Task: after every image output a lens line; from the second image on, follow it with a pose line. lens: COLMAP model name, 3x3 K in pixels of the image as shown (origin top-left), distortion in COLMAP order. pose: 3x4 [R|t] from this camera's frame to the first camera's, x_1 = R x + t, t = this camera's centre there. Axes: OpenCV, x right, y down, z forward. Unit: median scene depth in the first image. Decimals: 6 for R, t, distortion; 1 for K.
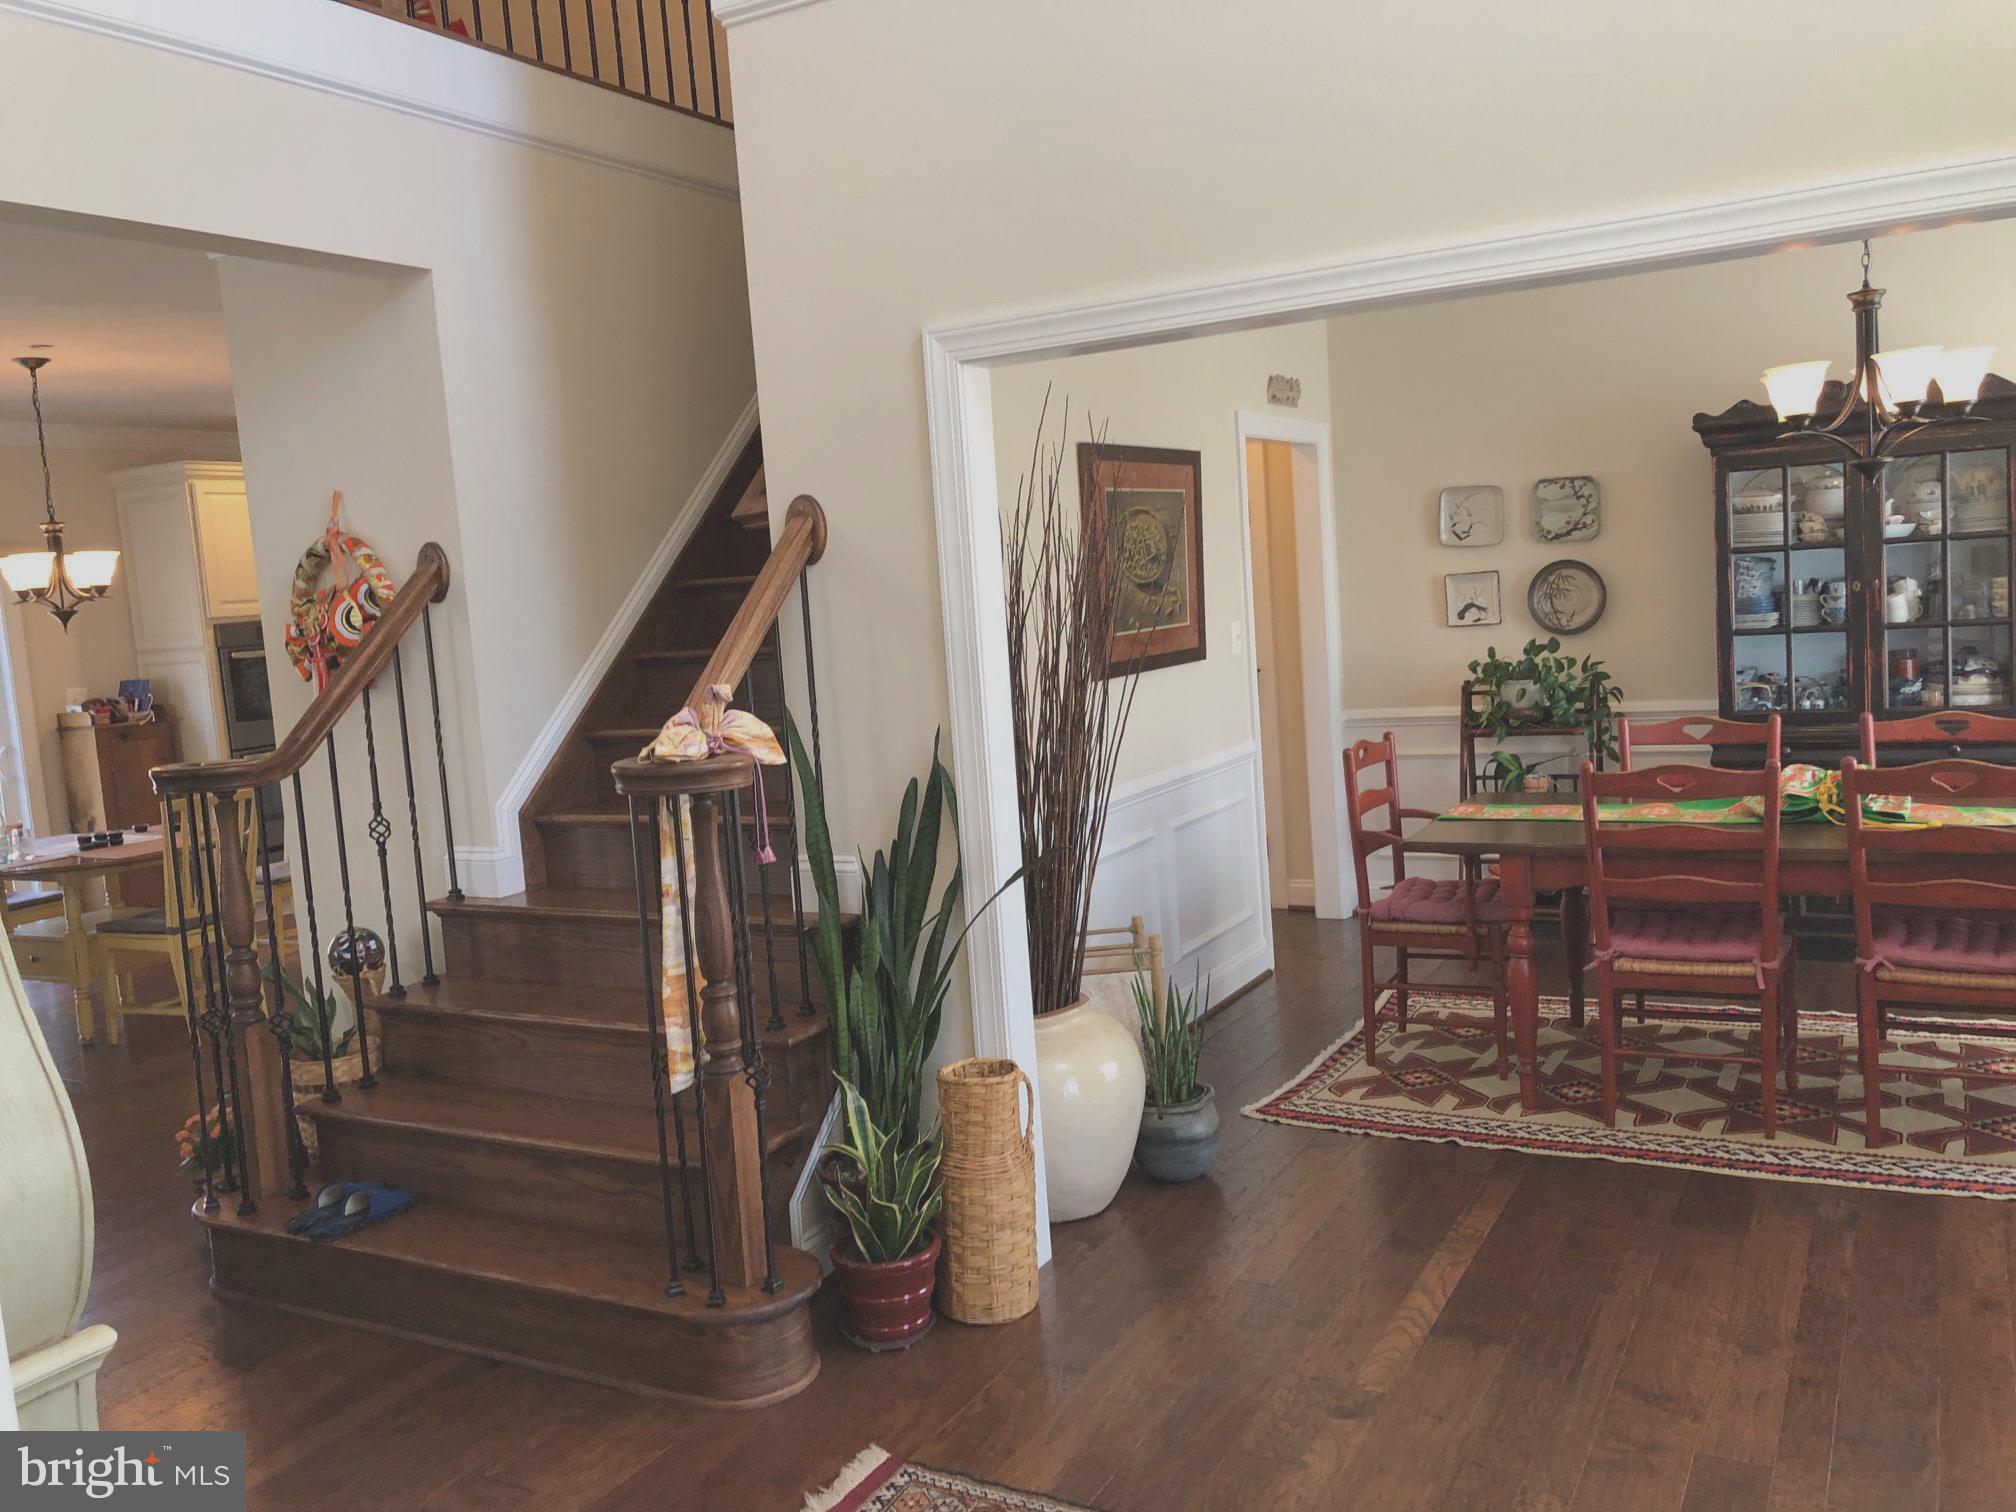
lens RADIAL K [[1640.8, 0, 1068.8], [0, 1640.8, 758.1], [0, 0, 1]] dist [0.049334, -0.067284]
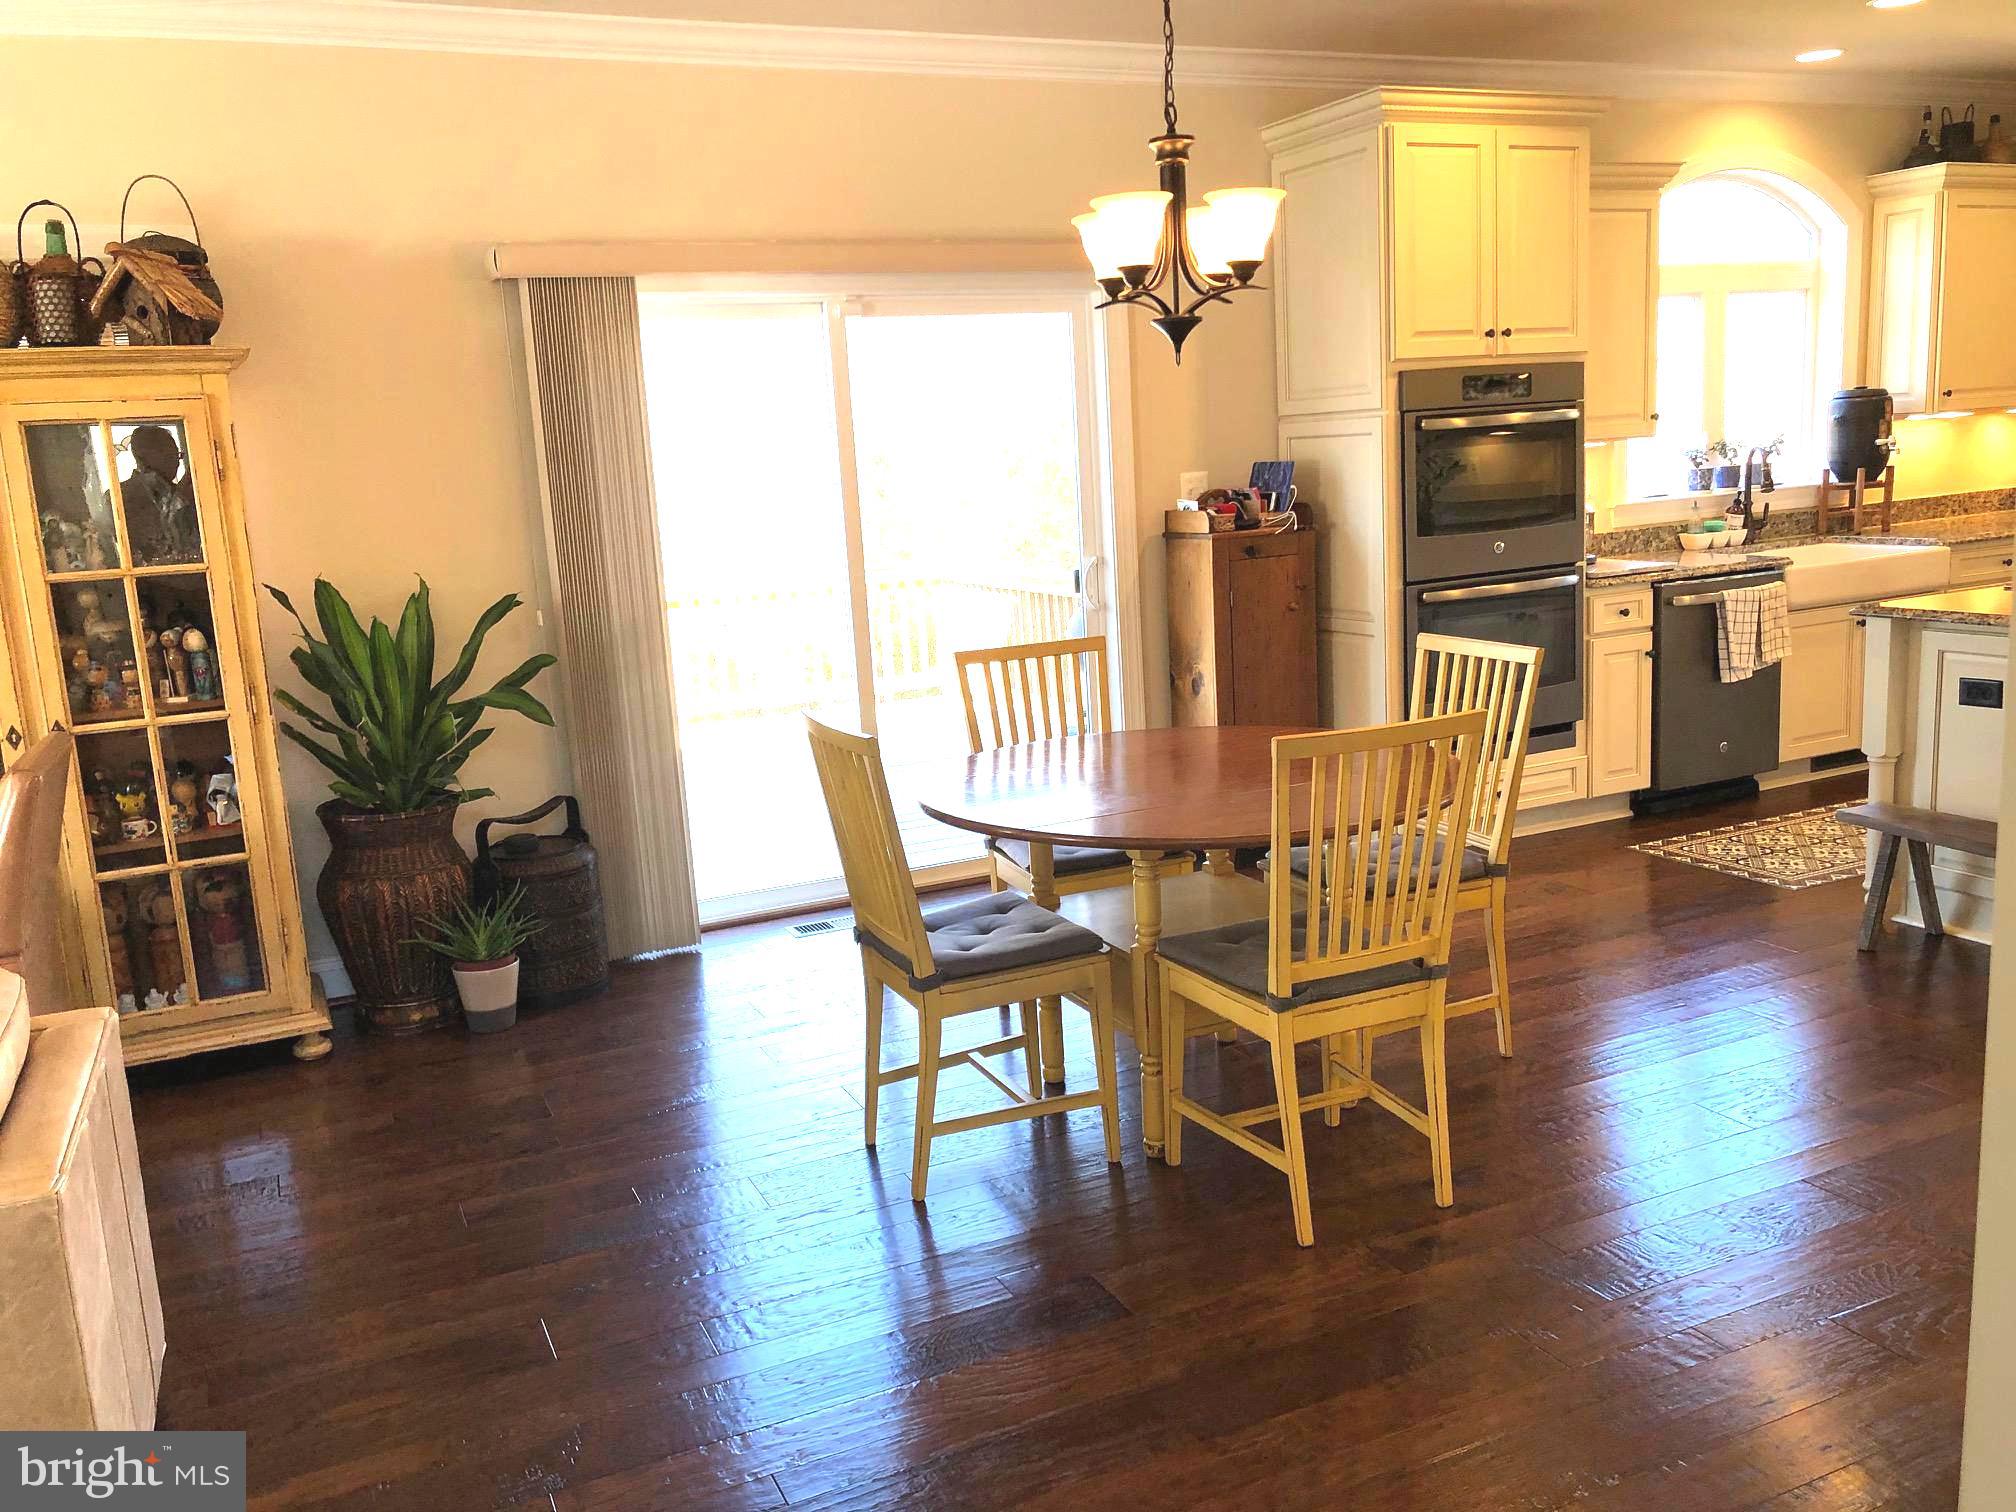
lens RADIAL K [[1640.8, 0, 986.3], [0, 1640.8, 766.5], [0, 0, 1]] dist [0.049334, -0.067284]
pose [[0.783759, 0.140282, -0.605015, -0.366781], [-0.060354, 0.986749, 0.150610, -0.029337], [0.618126, -0.081527, 0.781840, 0.623048]]
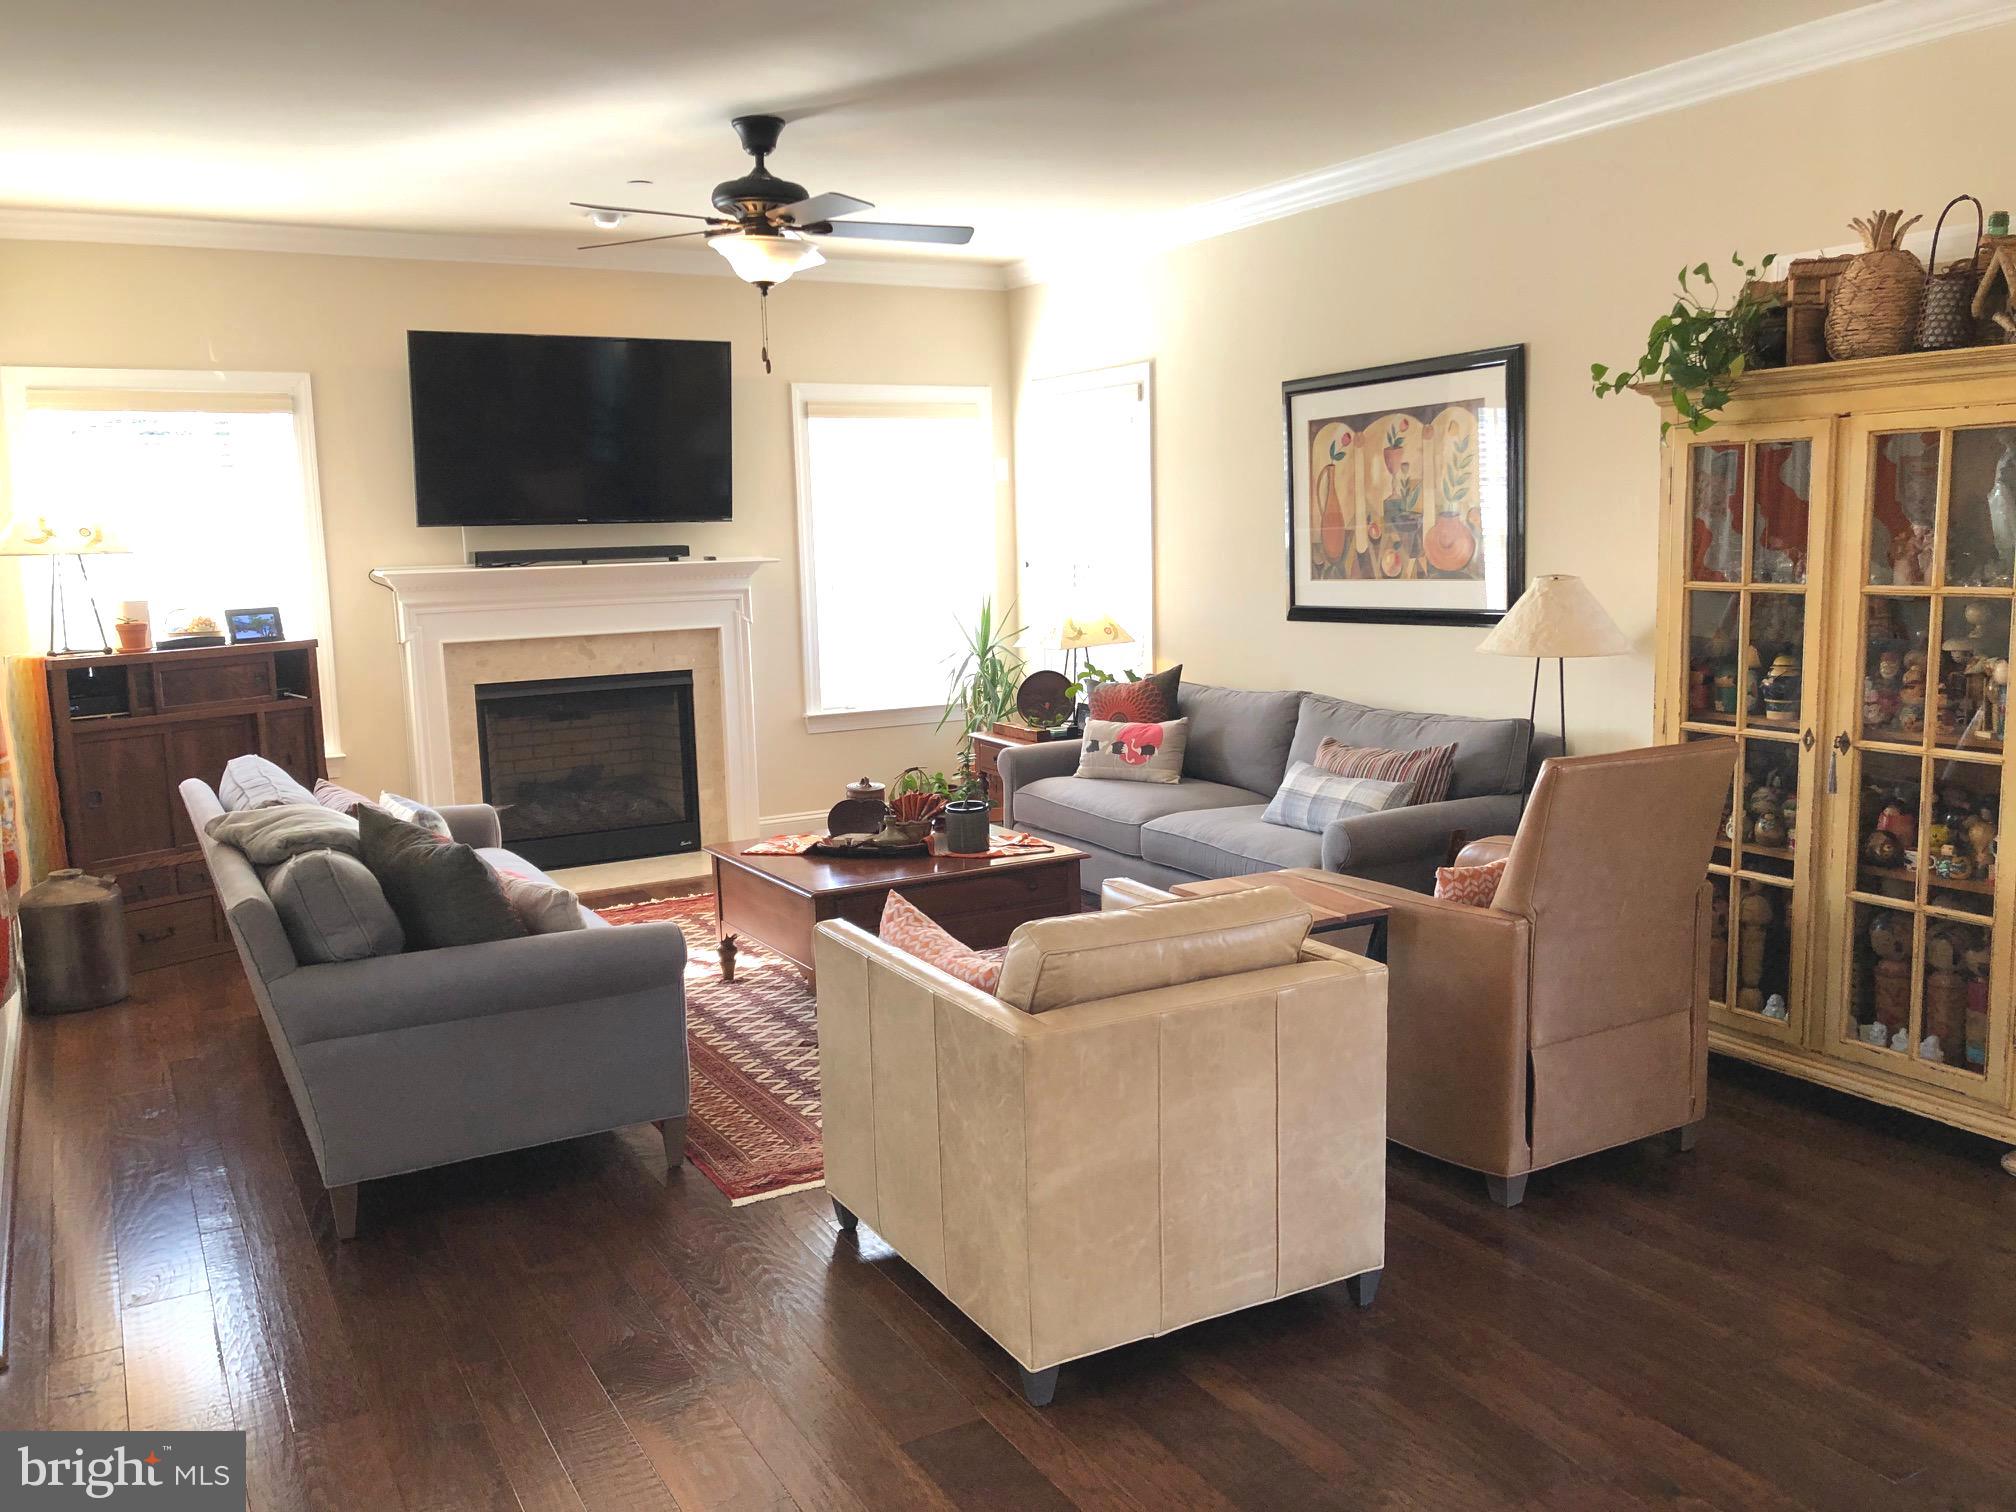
lens RADIAL K [[1640.8, 0, 1012.4], [0, 1640.8, 746.5], [0, 0, 1]] dist [0.049334, -0.067284]
pose [[-0.543210, 0.194234, -0.816821, -0.342963], [-0.027945, 0.968151, 0.248803, -0.073911], [0.839132, 0.157978, -0.520482, 0.979808]]
